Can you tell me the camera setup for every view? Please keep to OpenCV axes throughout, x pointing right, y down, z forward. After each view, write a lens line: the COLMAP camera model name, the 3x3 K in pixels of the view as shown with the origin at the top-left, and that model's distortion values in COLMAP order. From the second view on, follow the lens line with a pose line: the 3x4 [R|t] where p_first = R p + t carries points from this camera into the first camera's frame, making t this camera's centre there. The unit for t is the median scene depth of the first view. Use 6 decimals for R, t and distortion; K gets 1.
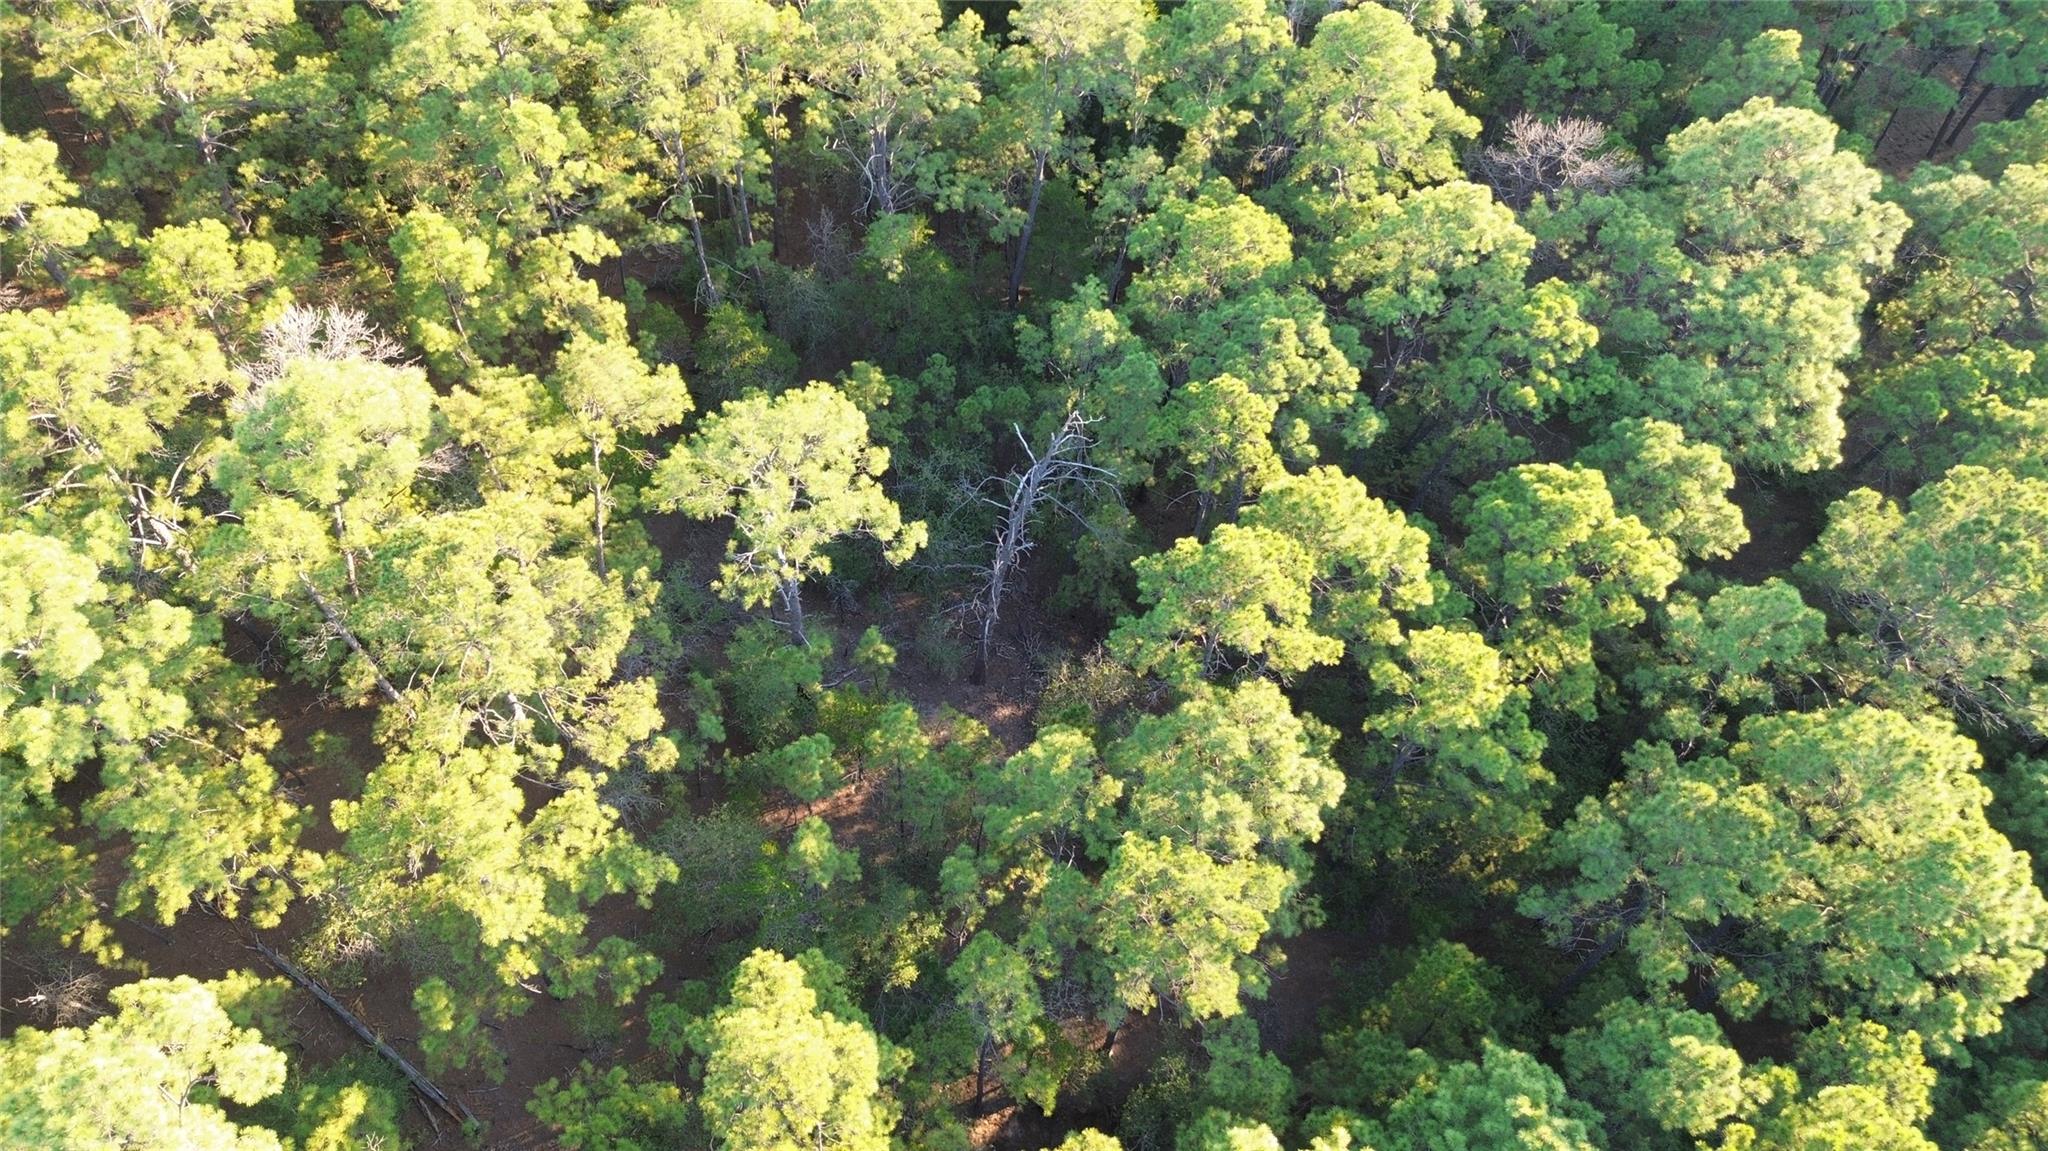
lens RADIAL K [[1454.7, 0, 1029.2], [0, 1454.7, 575.4], [0, 0, 1]] dist [0.060741, -0.052792]
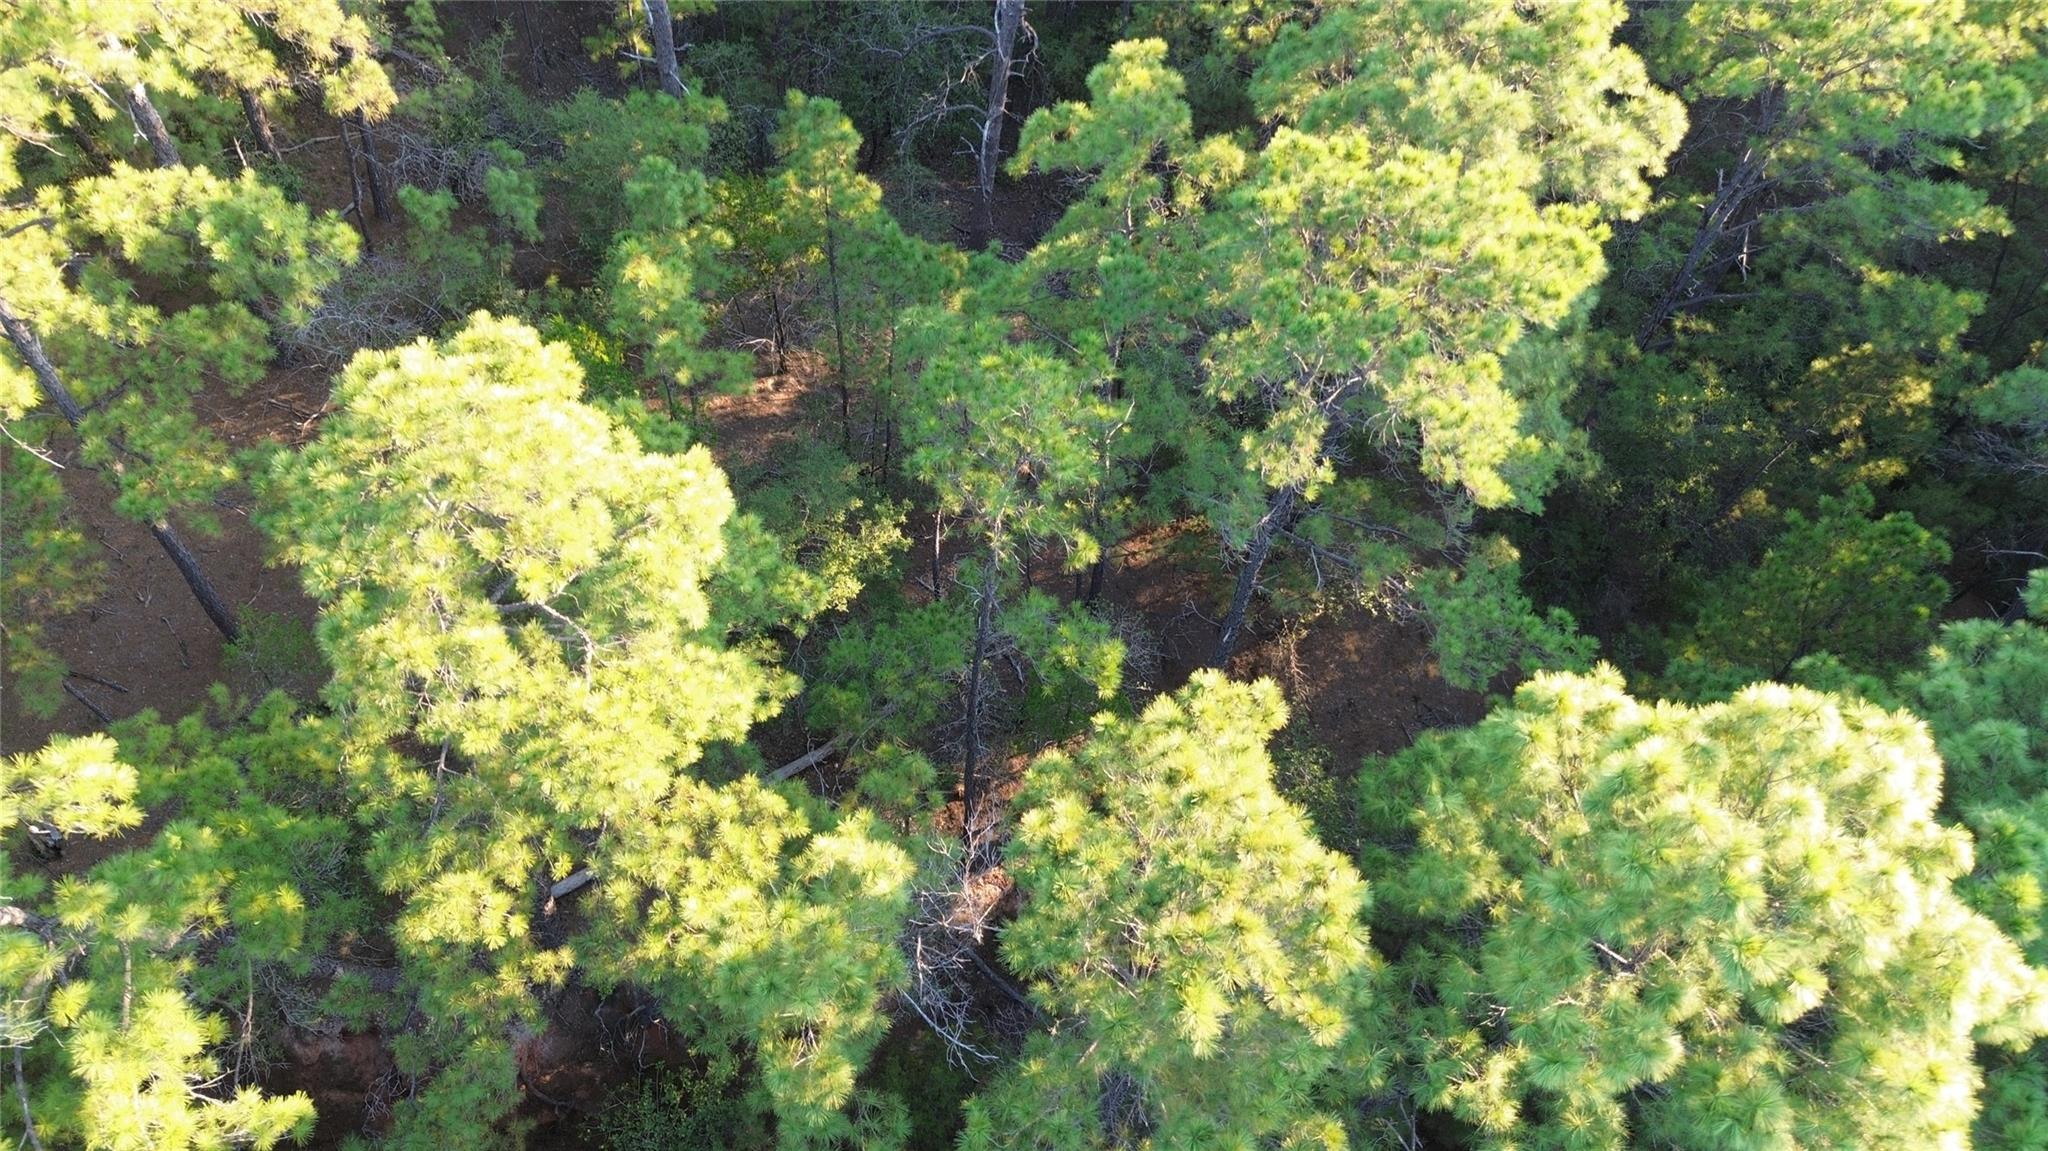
lens RADIAL K [[1454.7, 0, 1032.1], [0, 1454.7, 578.7], [0, 0, 1]] dist [0.060741, -0.052792]
pose [[0.999975, 0.006911, -0.001762, -0.009142], [-0.006953, 0.999648, -0.025586, 0.292271], [0.001585, 0.025598, 0.999671, 0.451838]]
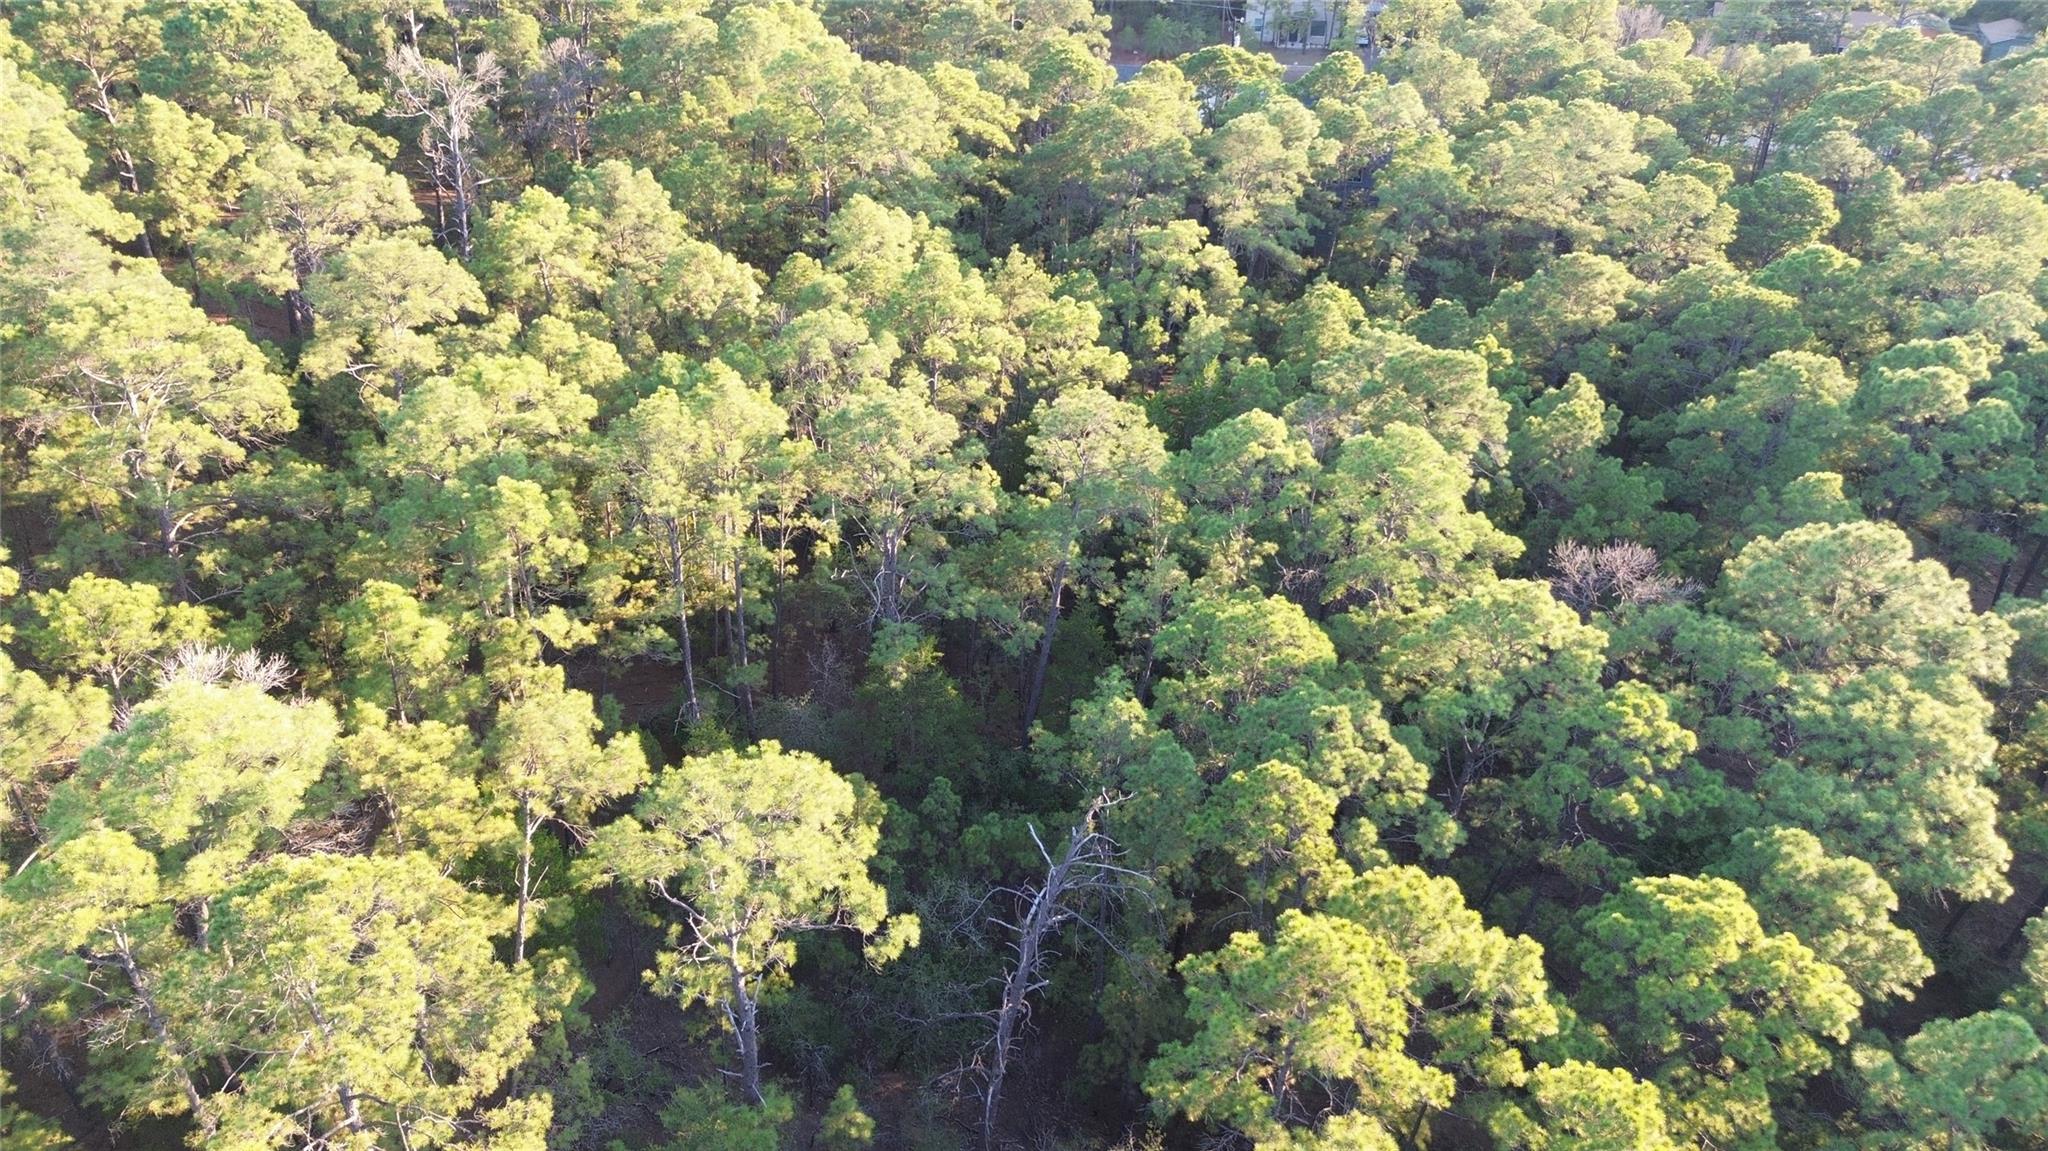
lens RADIAL K [[1454.7, 0, 1026.9], [0, 1454.7, 572.3], [0, 0, 1]] dist [0.060741, -0.052792]
pose [[0.999928, 0.009654, -0.007113, -0.006653], [-0.011694, 0.916352, -0.400204, 0.107913], [0.002655, 0.400258, 0.916399, 0.167886]]
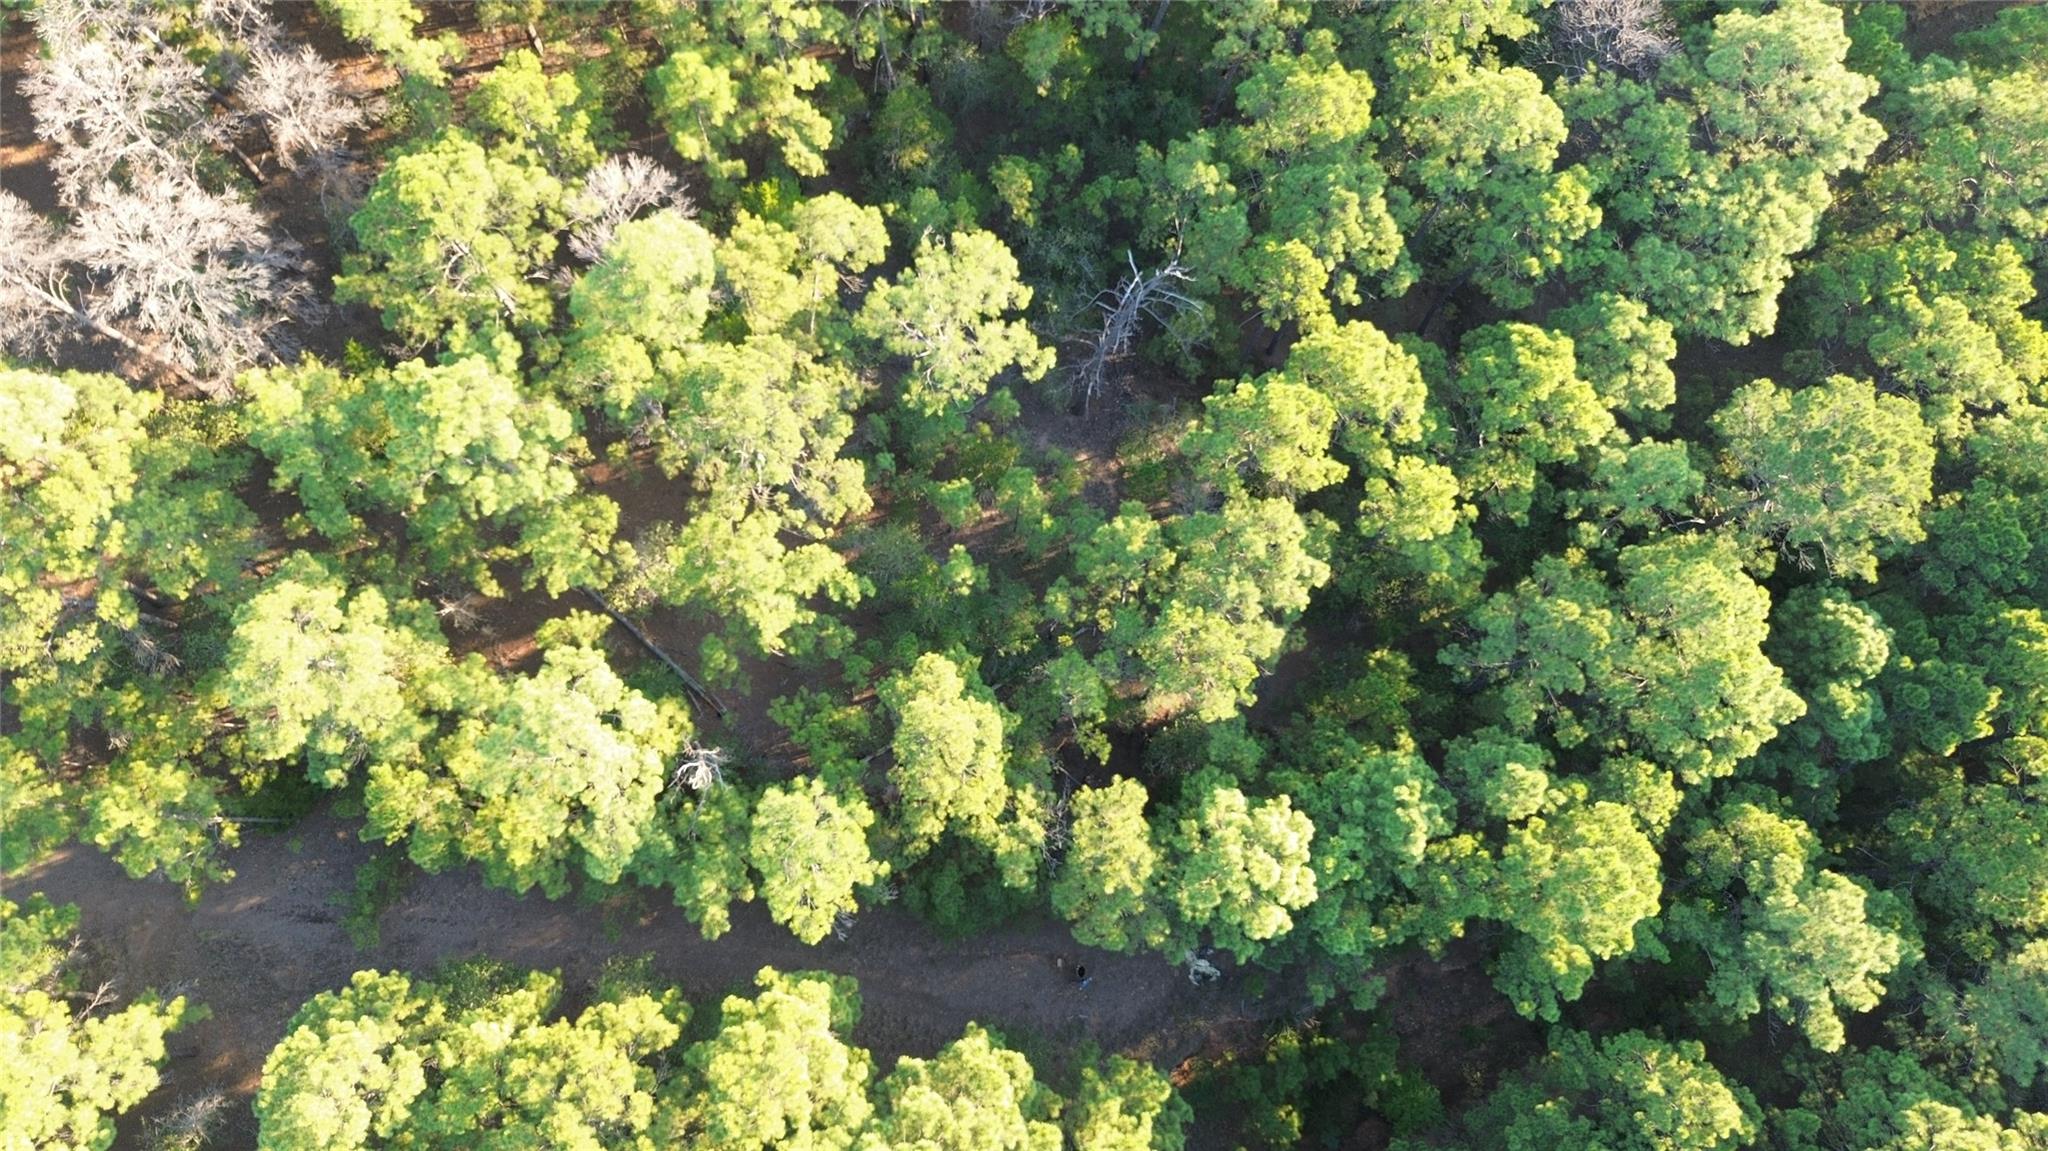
lens RADIAL K [[1454.7, 0, 1026.8], [0, 1454.7, 573.9], [0, 0, 1]] dist [0.060741, -0.052792]
pose [[0.994752, 0.098676, -0.027063, -0.038660], [-0.083360, 0.934935, 0.344889, -0.292193], [0.059335, -0.340823, 0.938253, -0.331769]]
